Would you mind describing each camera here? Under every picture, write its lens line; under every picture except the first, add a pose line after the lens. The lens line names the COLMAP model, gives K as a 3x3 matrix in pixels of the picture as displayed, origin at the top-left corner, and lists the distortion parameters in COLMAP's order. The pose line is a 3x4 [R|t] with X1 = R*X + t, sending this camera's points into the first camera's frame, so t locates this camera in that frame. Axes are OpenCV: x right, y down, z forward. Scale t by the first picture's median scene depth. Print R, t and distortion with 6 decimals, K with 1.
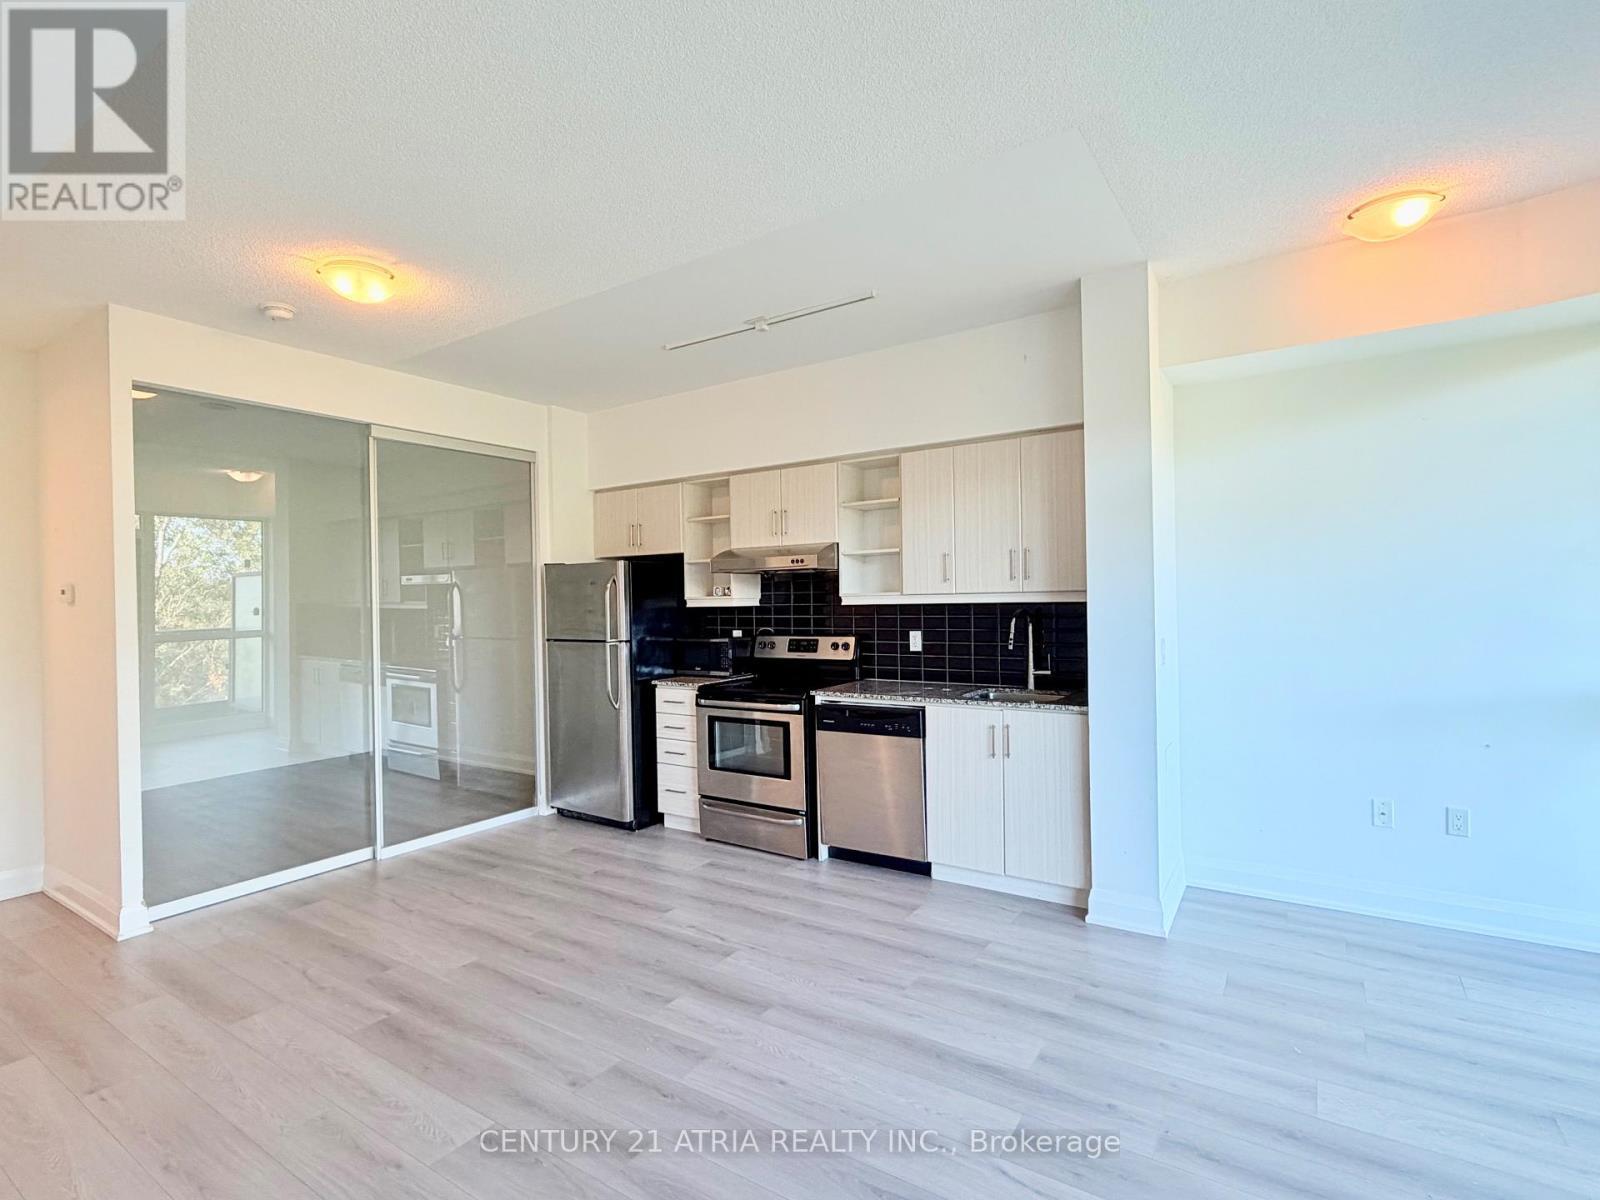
lens RADIAL K [[780.4, 0, 800.0], [0, 780.4, 600.0], [0, 0, 1]] dist [0.000502, 0.000379]
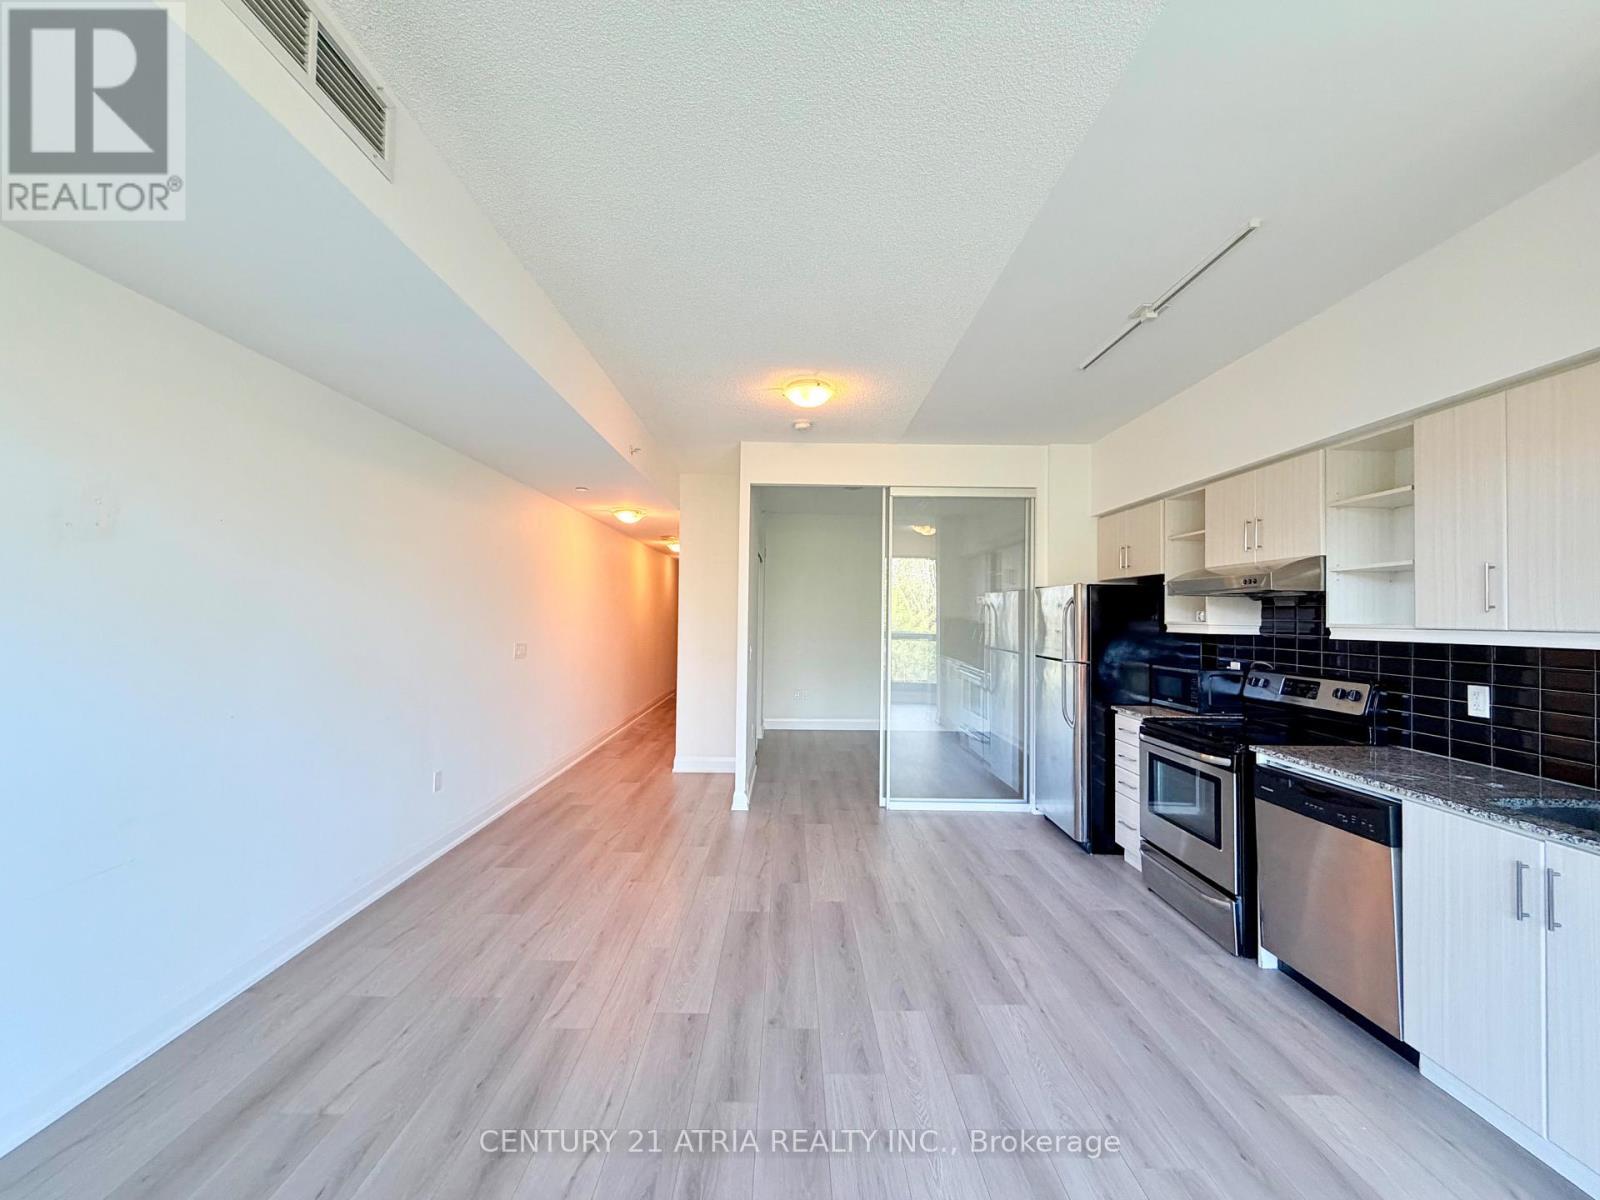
lens RADIAL K [[641.8, 0, 790.7], [0, 641.8, 597.2], [0, 0, 1]] dist [0.000245, -0.000171]
pose [[0.552112, 0.001560, -0.833768, 0.279712], [-0.026855, 0.999513, -0.015913, -0.009738], [0.833337, 0.031177, 0.551885, 0.233119]]
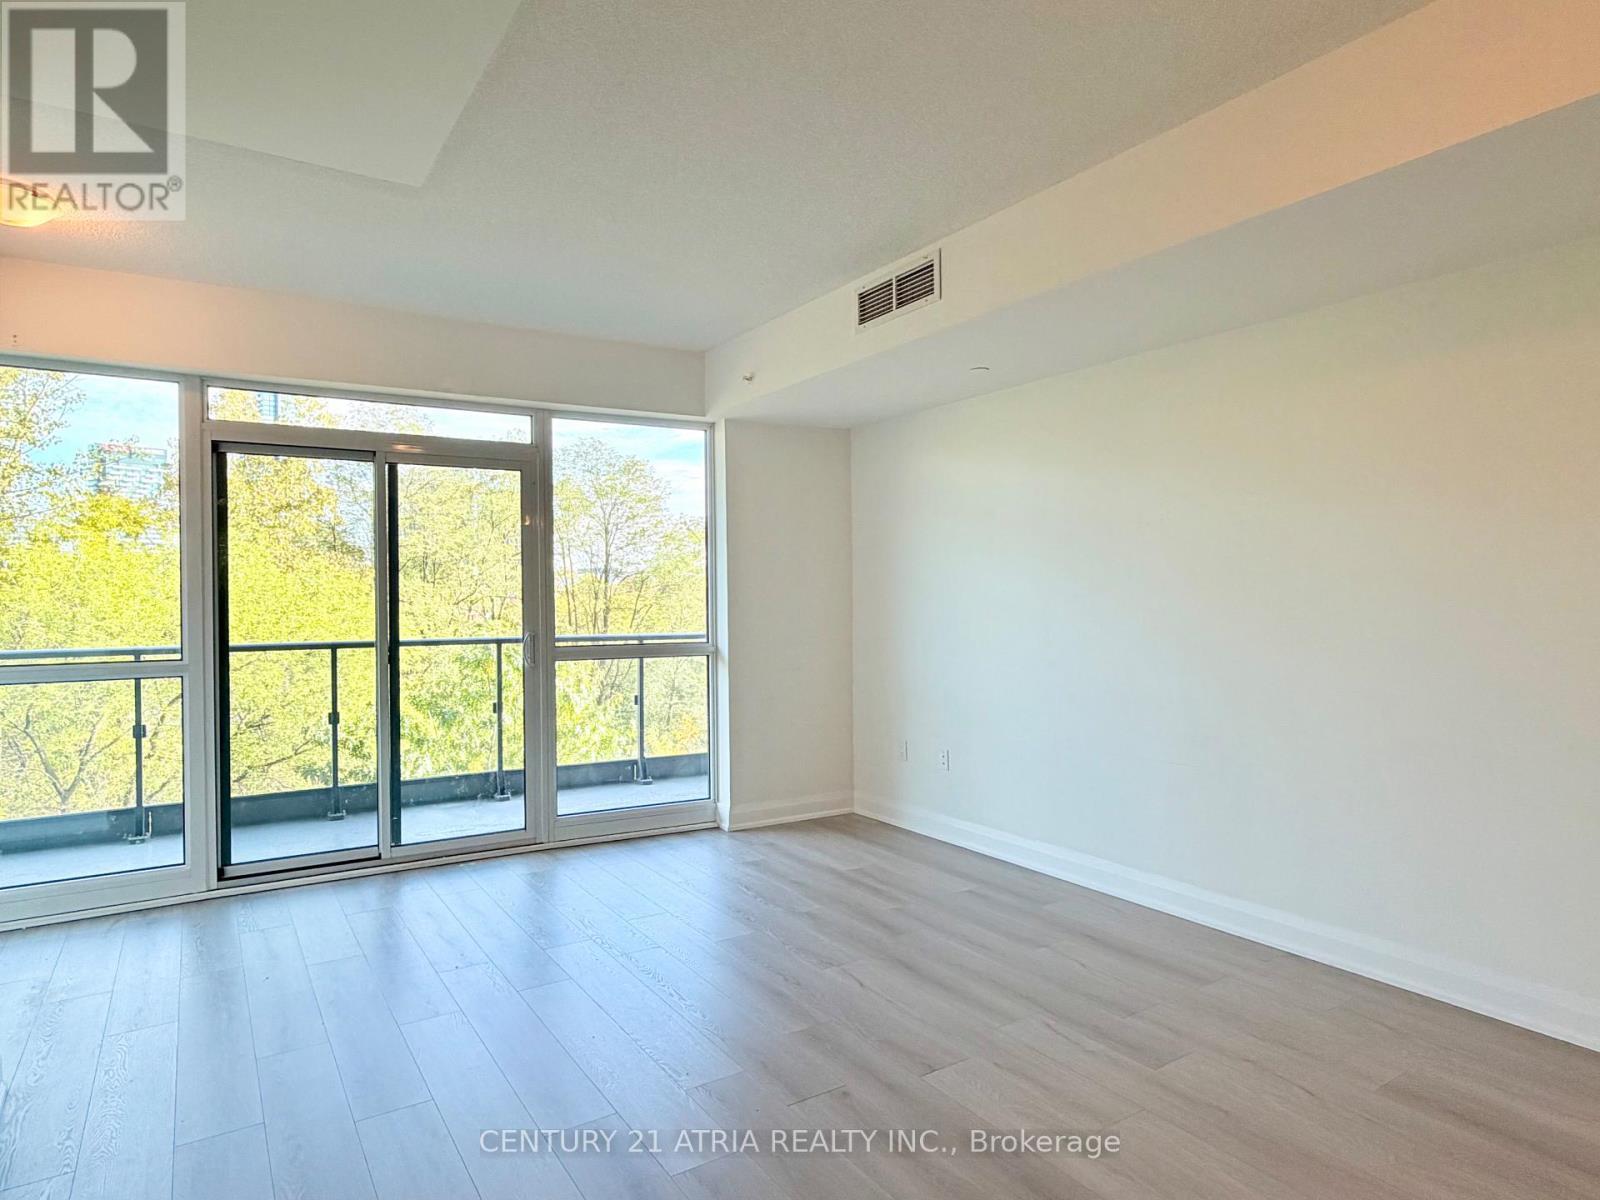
lens RADIAL K [[921.8, 0, 786.5], [0, 921.8, 601.9], [0, 0, 1]] dist [0.004196, 0.000492]
pose [[-0.909612, 0.023340, 0.414803, -0.358984], [0.024641, 0.999694, -0.002214, 0.017943], [-0.414728, 0.008207, -0.909908, 1.036781]]
